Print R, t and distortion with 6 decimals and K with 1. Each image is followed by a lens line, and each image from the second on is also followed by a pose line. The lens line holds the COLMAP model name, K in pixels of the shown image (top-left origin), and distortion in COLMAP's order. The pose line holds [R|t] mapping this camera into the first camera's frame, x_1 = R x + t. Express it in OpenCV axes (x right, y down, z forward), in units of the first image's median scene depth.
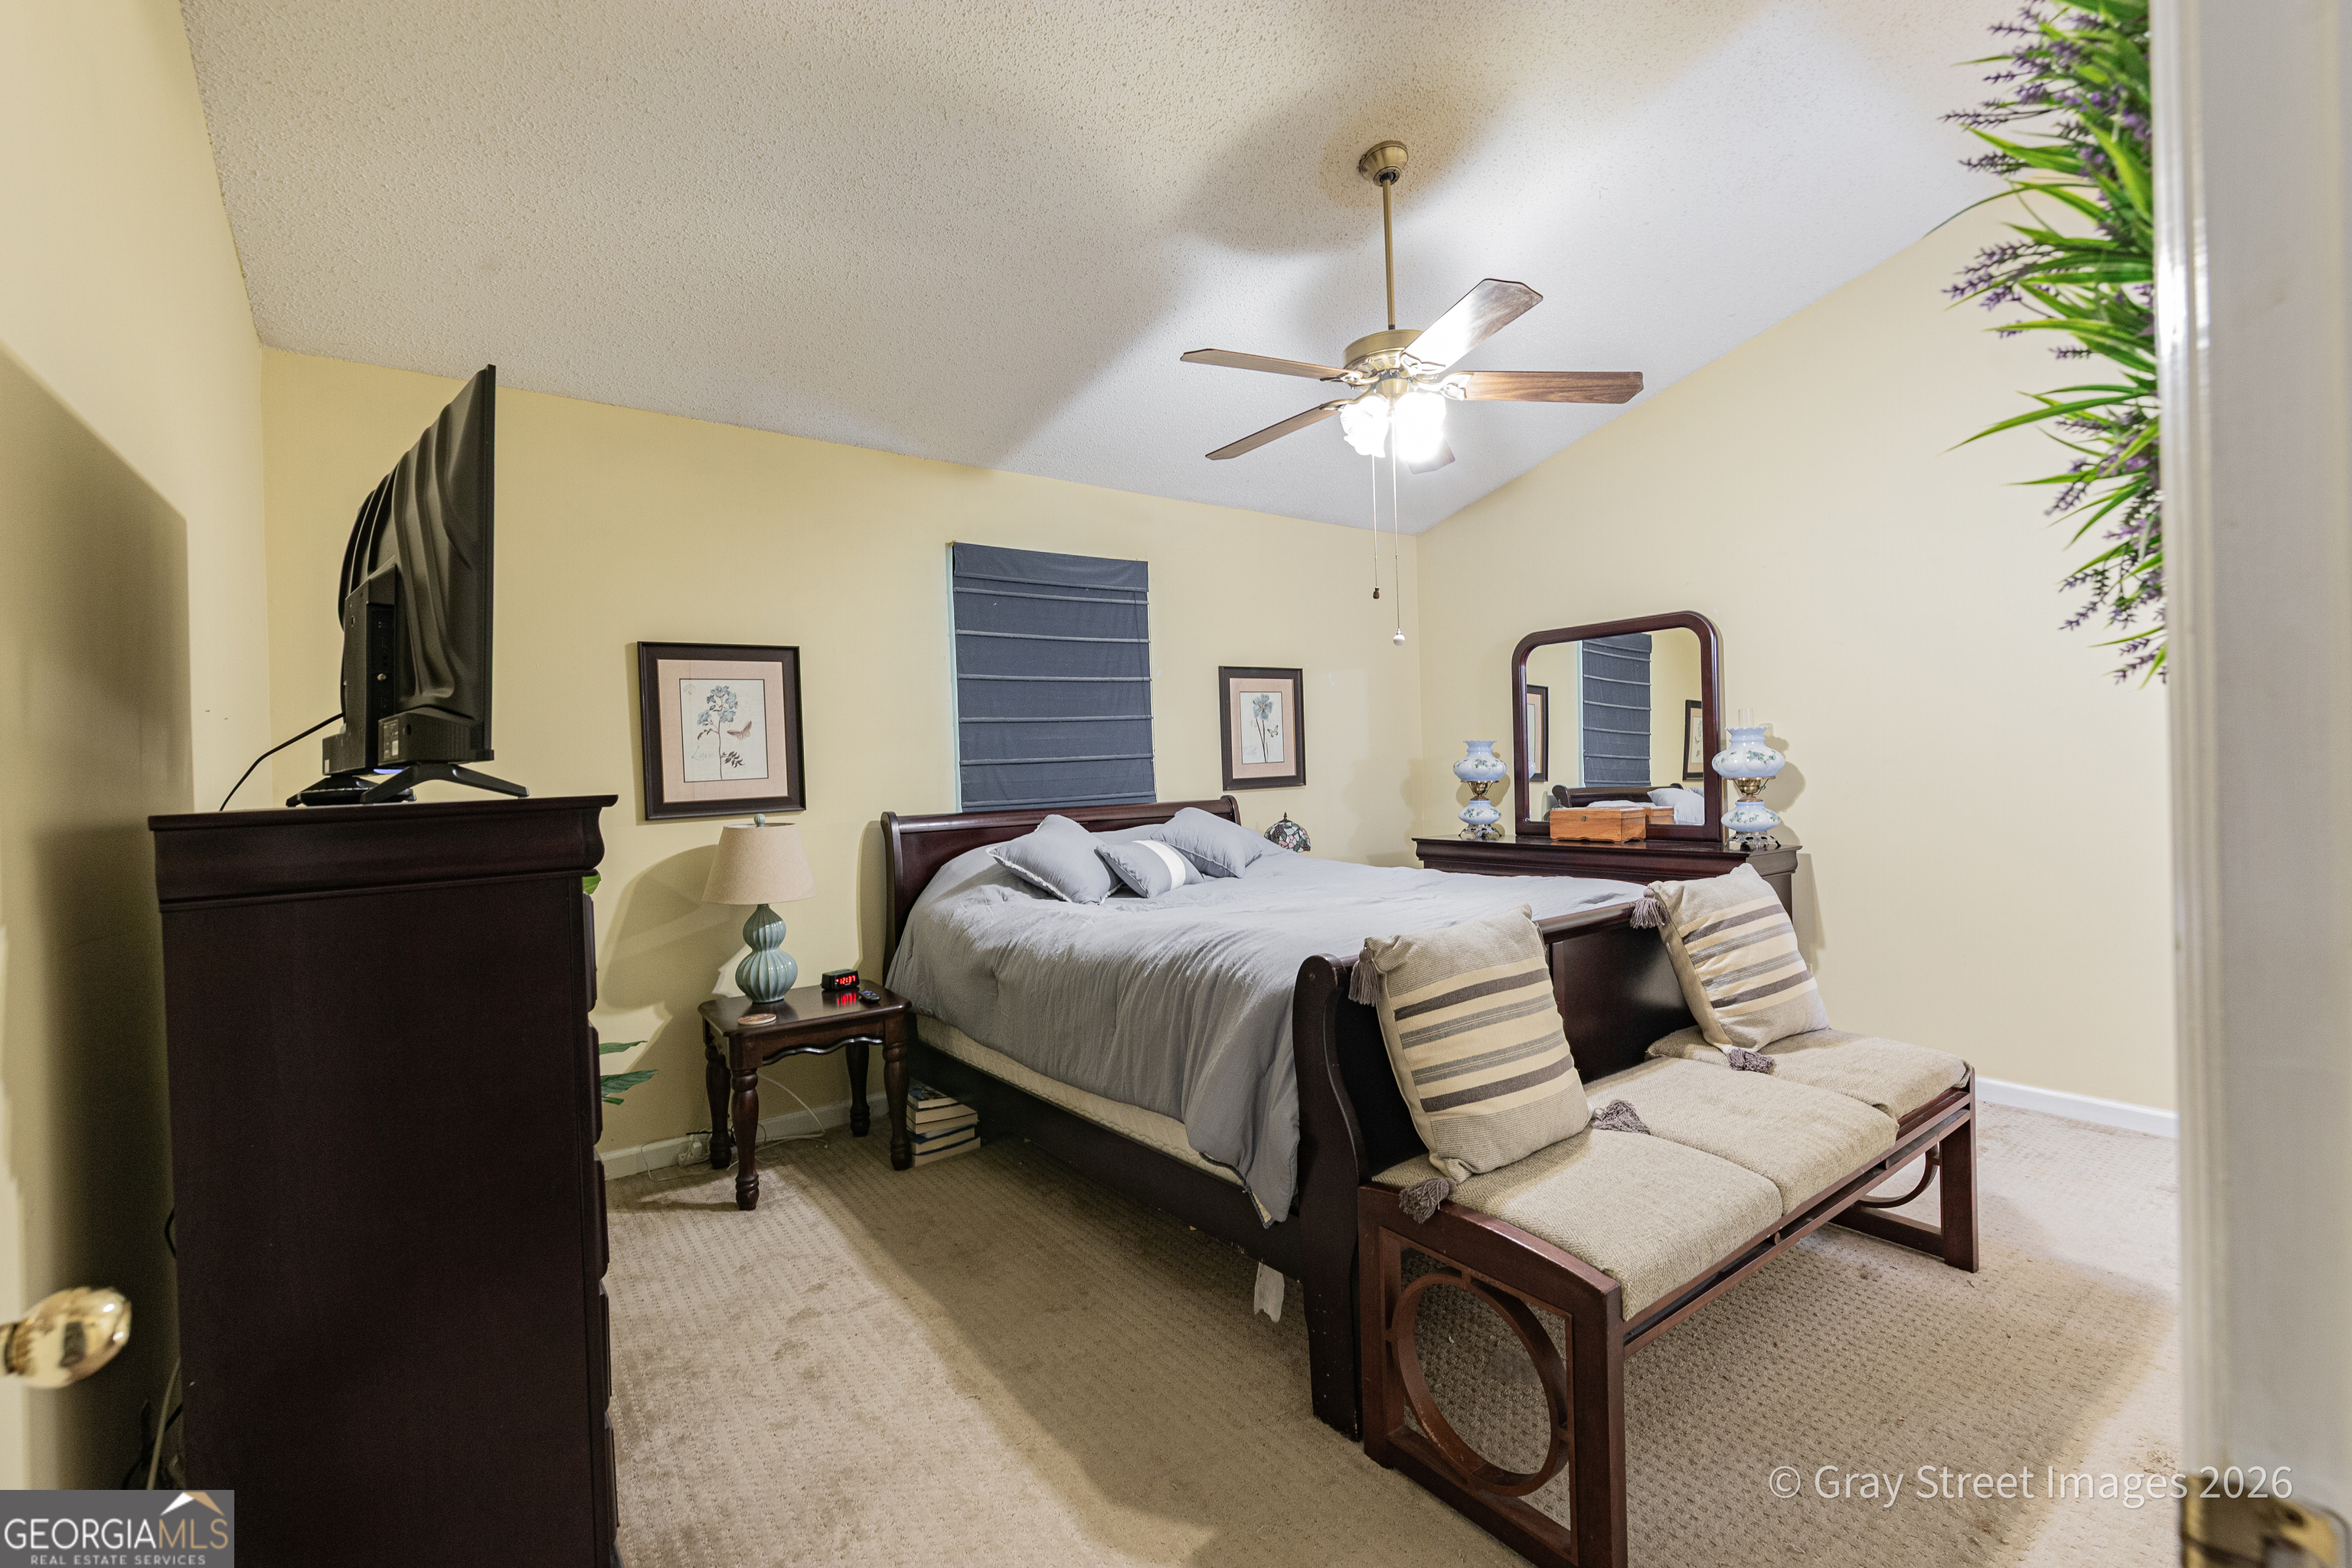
lens RADIAL K [[1012.6, 0, 1181.3], [0, 1012.6, 780.9], [0, 0, 1]] dist [0.002440, -0.000023]
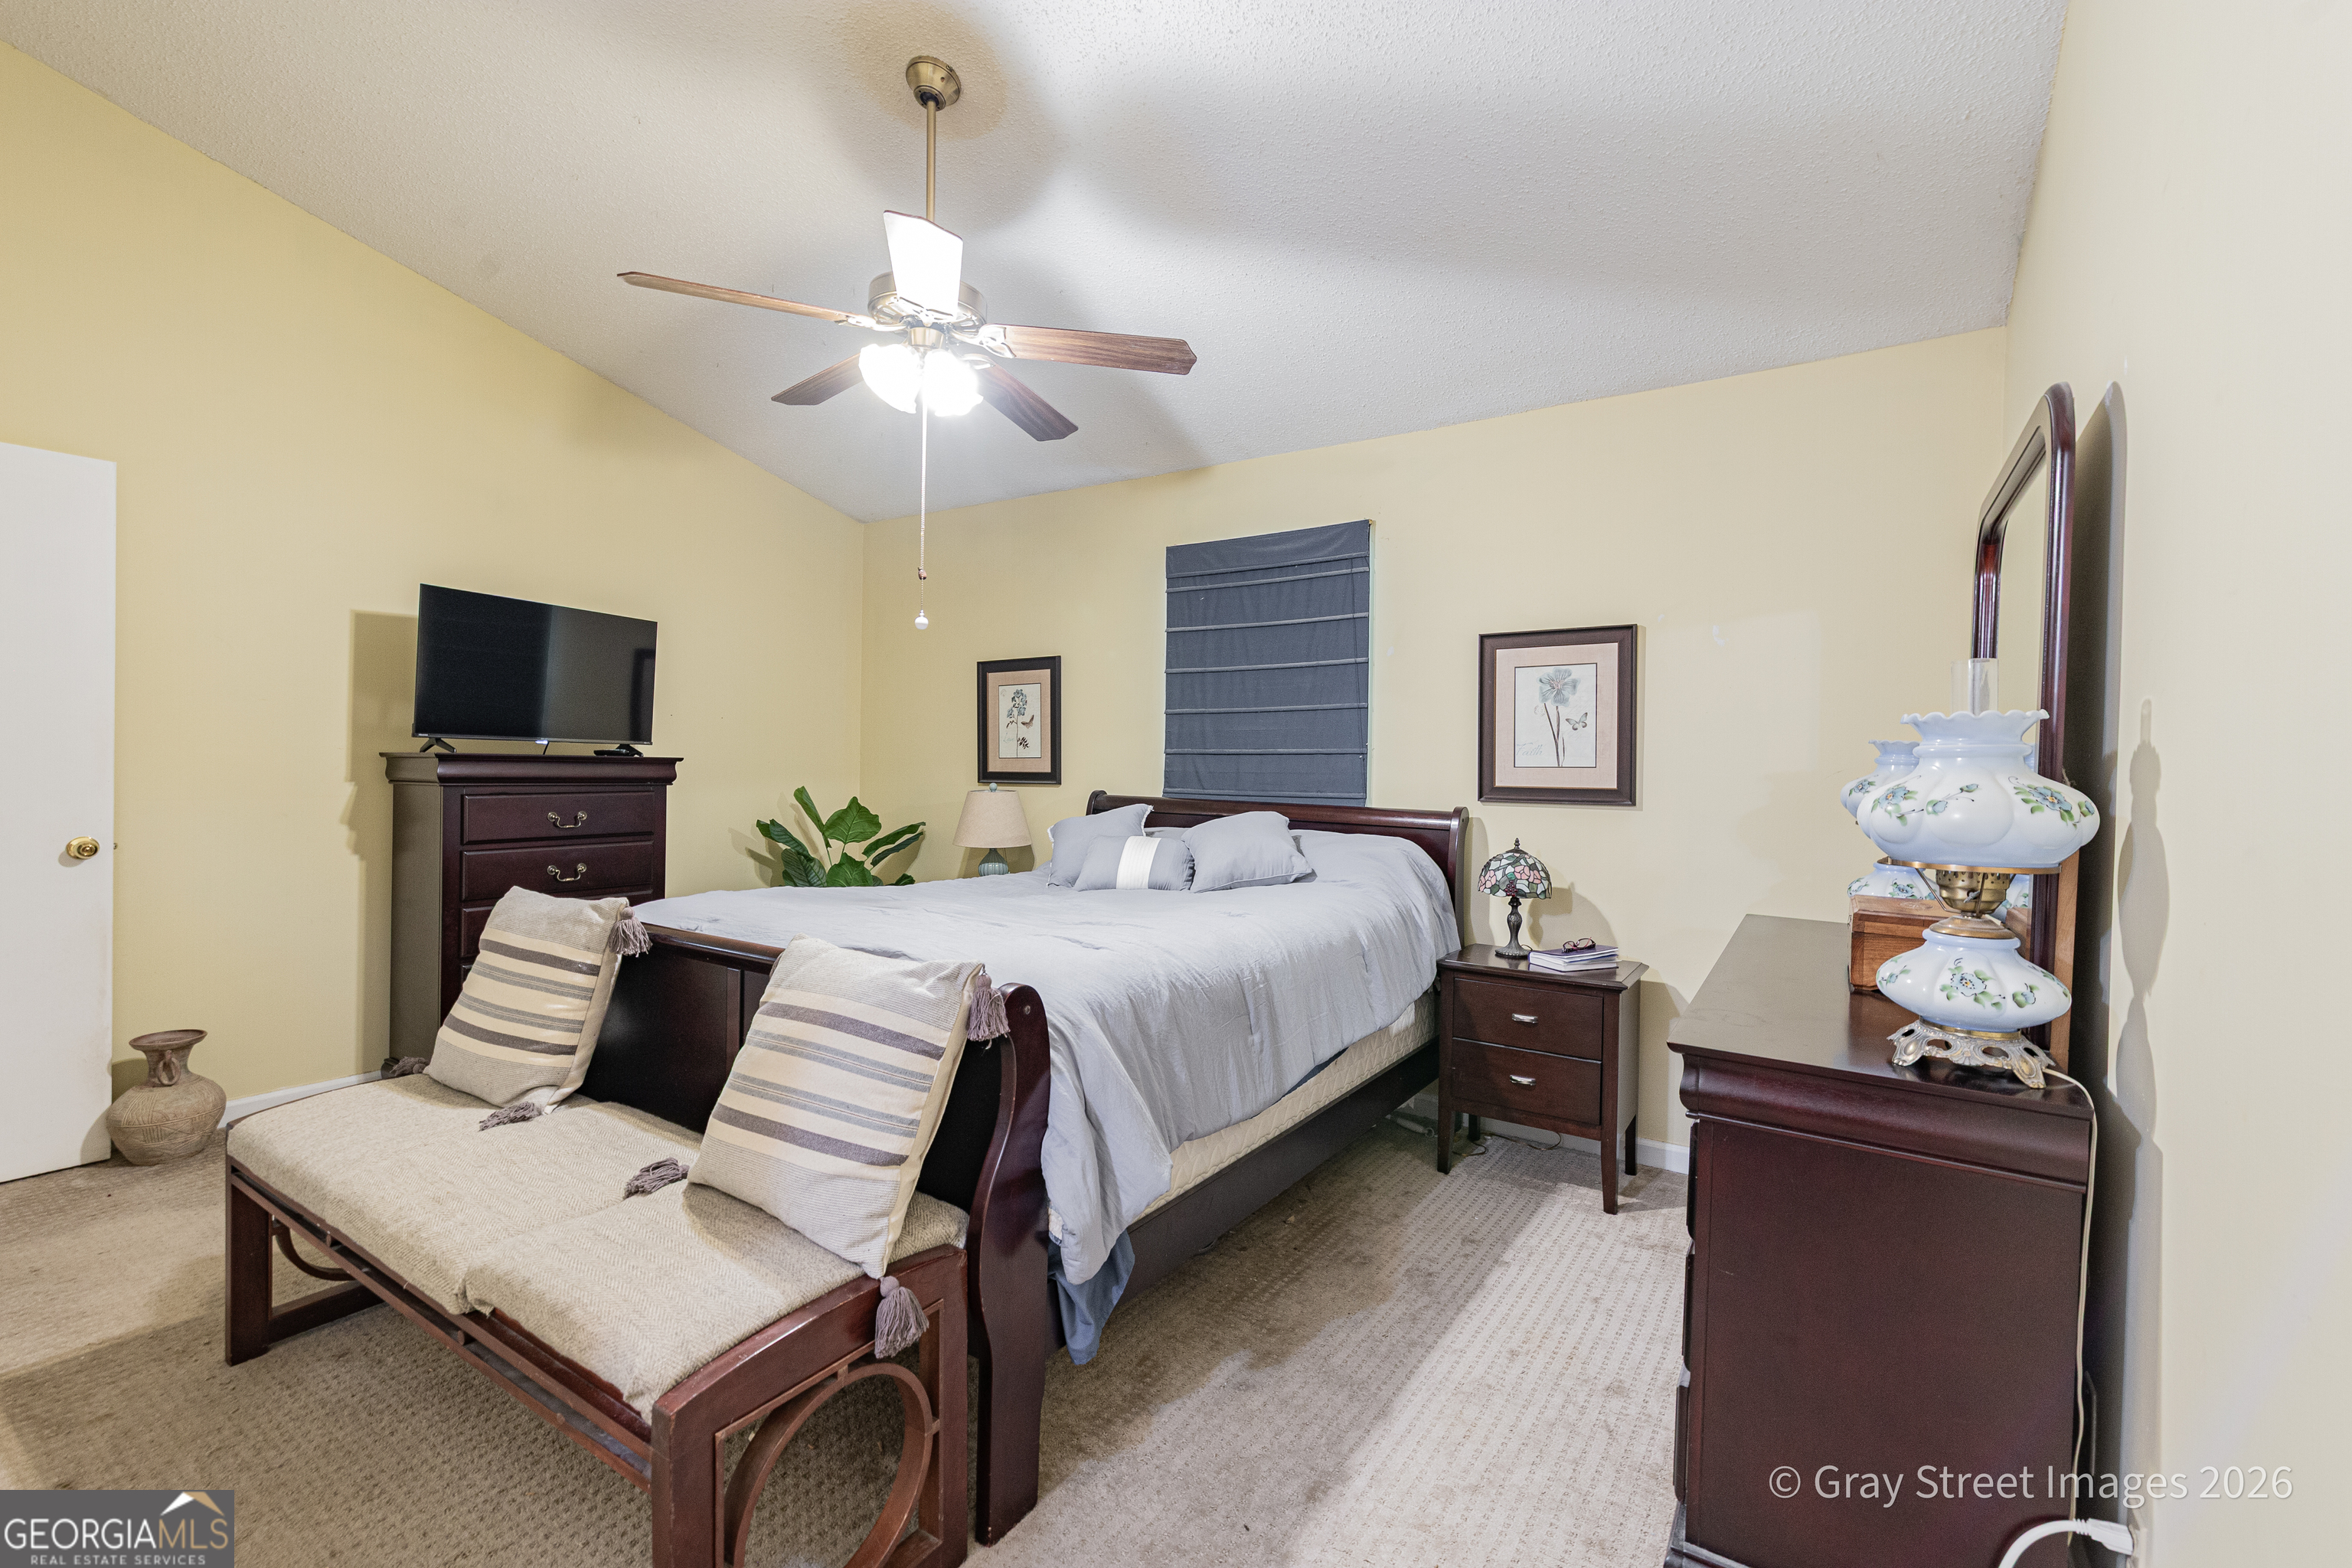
lens RADIAL K [[1012.6, 0, 1135.4], [0, 1012.6, 751.0], [0, 0, 1]] dist [0.002440, -0.000023]
pose [[0.319994, 0.031966, -0.946880, 1.726824], [-0.040535, 0.998977, 0.020026, -0.084381], [0.946552, 0.031974, 0.320963, 1.361724]]
